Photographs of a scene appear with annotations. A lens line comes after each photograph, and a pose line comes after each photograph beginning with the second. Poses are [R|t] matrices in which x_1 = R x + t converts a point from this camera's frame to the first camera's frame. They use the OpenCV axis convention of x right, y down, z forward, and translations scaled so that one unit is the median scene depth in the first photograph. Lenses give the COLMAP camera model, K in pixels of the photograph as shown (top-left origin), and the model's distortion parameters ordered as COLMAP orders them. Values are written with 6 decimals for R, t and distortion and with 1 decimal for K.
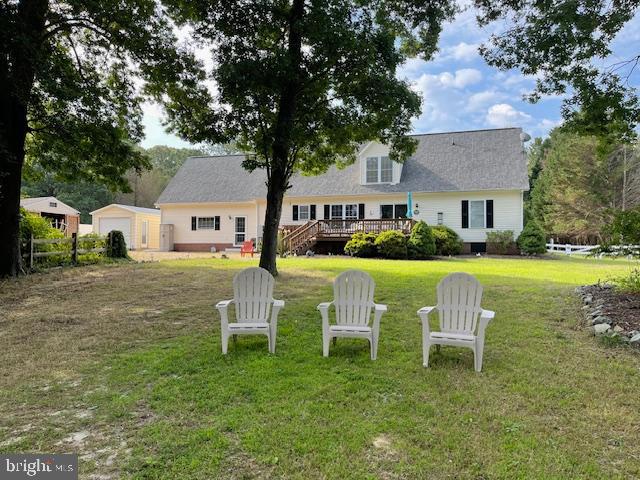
lens RADIAL K [[462.4, 0, 331.0], [0, 462.4, 253.0], [0, 0, 1]] dist [0.002174, 0.002107]
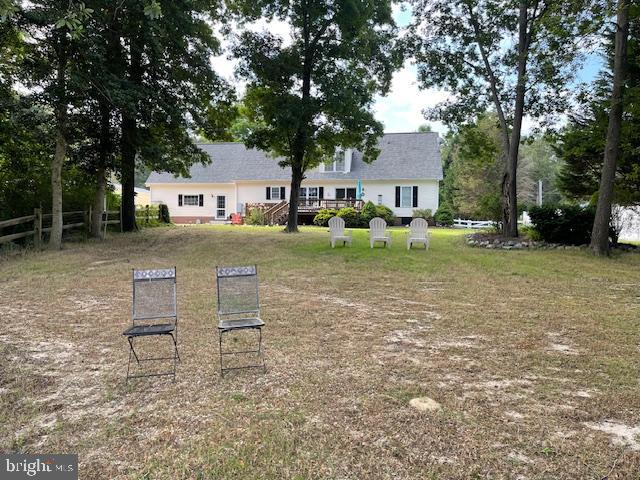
lens RADIAL K [[463.8, 0, 318.3], [0, 463.8, 258.8], [0, 0, 1]] dist [-0.001766, -0.001429]
pose [[0.989036, -0.002430, 0.147656, -0.142672], [-0.005443, 0.998585, 0.052895, 0.027765], [-0.147576, -0.053119, 0.987623, -0.319878]]
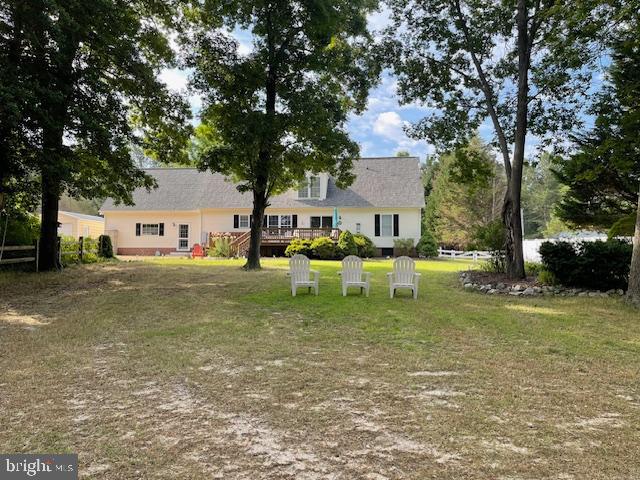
lens RADIAL K [[462.4, 0, 331.0], [0, 462.4, 253.0], [0, 0, 1]] dist [0.002174, 0.002107]
pose [[0.976837, 0.003006, 0.213963, -0.102028], [0.000478, 0.999868, -0.016225, 0.011700], [-0.213984, 0.015952, 0.976707, -0.199090]]
